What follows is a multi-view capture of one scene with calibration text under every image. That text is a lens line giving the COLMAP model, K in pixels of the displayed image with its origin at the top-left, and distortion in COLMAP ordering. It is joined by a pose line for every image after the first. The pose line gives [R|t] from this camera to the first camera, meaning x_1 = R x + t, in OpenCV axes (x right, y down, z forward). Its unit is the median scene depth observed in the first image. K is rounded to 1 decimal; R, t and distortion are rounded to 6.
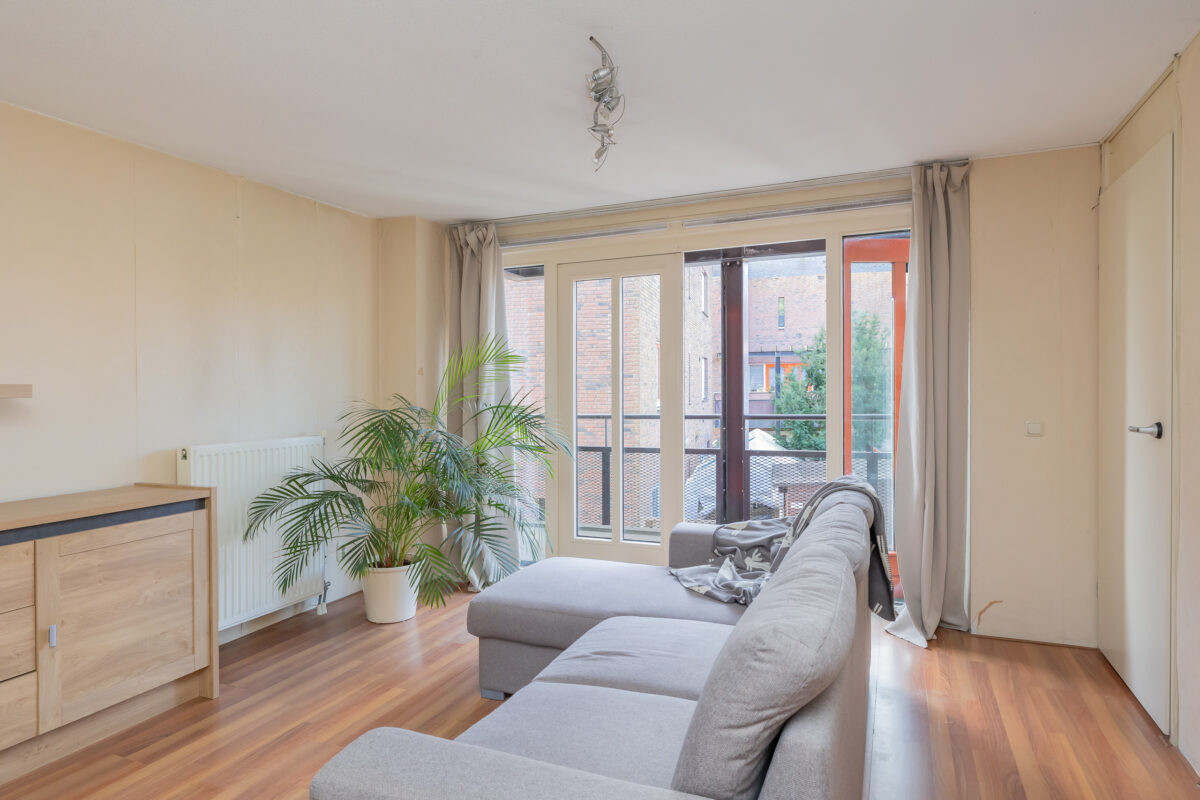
lens RADIAL K [[708.2, 0, 602.7], [0, 708.2, 386.1], [0, 0, 1]] dist [0.007239, -0.001932]
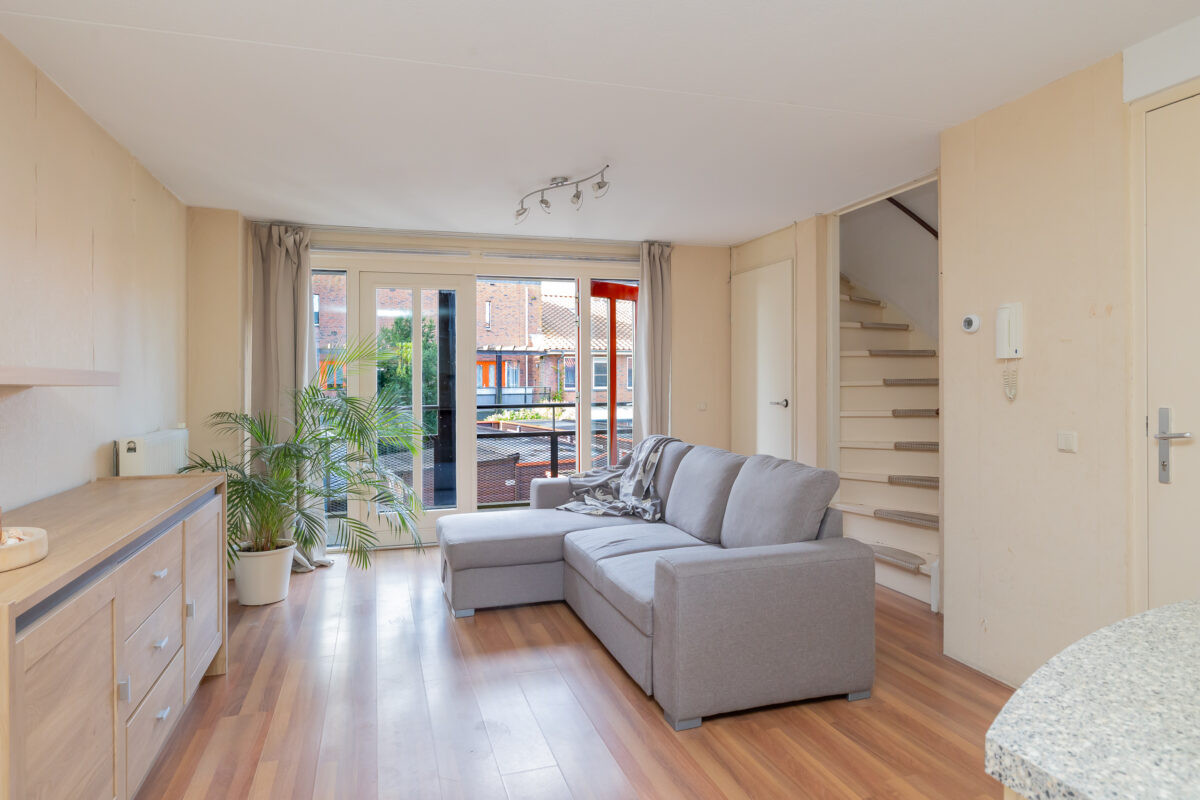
lens RADIAL K [[716.1, 0, 601.4], [0, 716.1, 402.7], [0, 0, 1]] dist [-0.001630, -0.000058]
pose [[0.748530, -0.015339, 0.662924, -0.700608], [-0.002032, 0.999675, 0.025426, 0.006405], [-0.663098, -0.020379, 0.748255, -0.135542]]
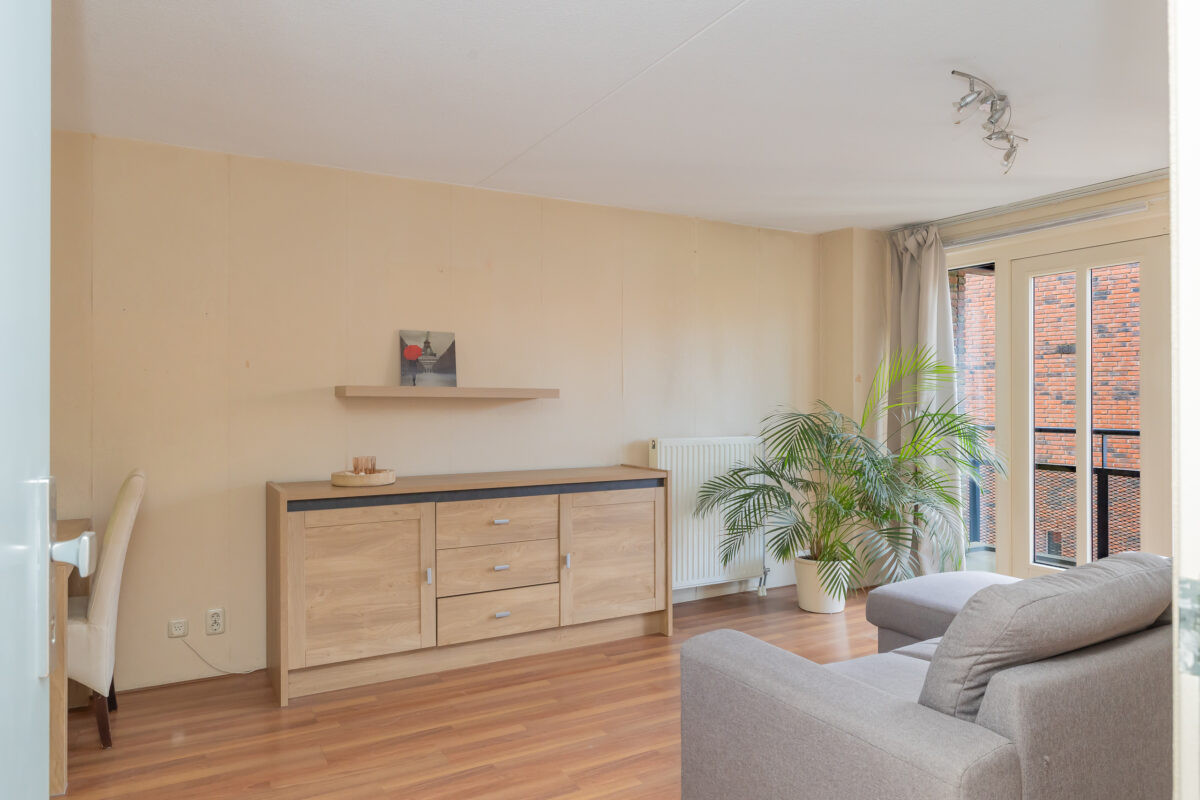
lens RADIAL K [[789.7, 0, 598.9], [0, 789.7, 395.9], [0, 0, 1]] dist [0.022002, -0.000014]
pose [[0.796549, 0.010941, -0.604475, 0.176689], [-0.008446, 0.999940, 0.006969, -0.000389], [0.604515, -0.000445, 0.796594, -0.177266]]
